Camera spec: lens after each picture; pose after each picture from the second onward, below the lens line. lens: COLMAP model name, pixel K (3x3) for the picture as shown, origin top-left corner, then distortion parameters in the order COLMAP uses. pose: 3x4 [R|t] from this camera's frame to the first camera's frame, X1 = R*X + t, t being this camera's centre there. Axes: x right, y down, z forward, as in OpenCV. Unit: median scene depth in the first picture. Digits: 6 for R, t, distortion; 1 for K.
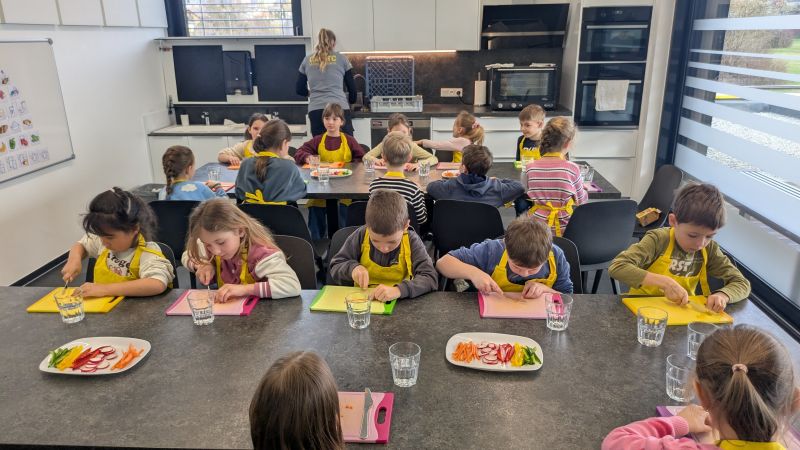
lens RADIAL K [[582.5, 0, 405.2], [0, 582.5, 227.2], [0, 0, 1]] dist [0.021991, -0.018017]
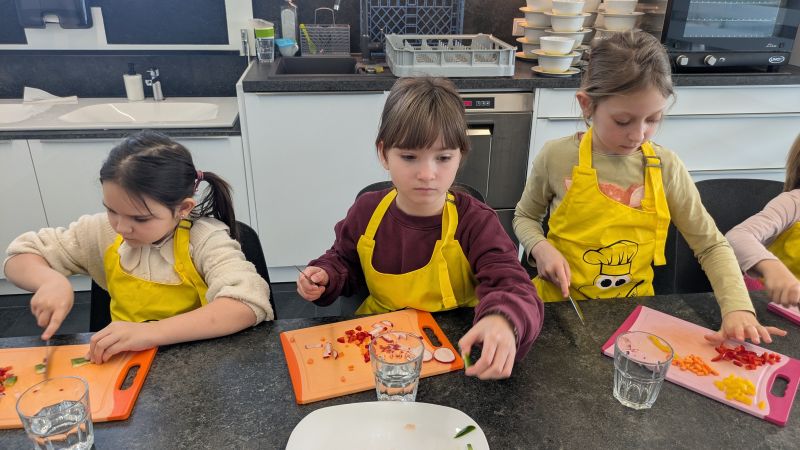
lens RADIAL K [[582.5, 0, 401.7], [0, 582.5, 221.0], [0, 0, 1]] dist [0.021991, -0.018017]
pose [[0.982293, -0.050089, 0.180530, -0.135278], [0.030240, 0.993353, 0.111067, -0.139918], [-0.184893, -0.103641, 0.977278, 0.577133]]
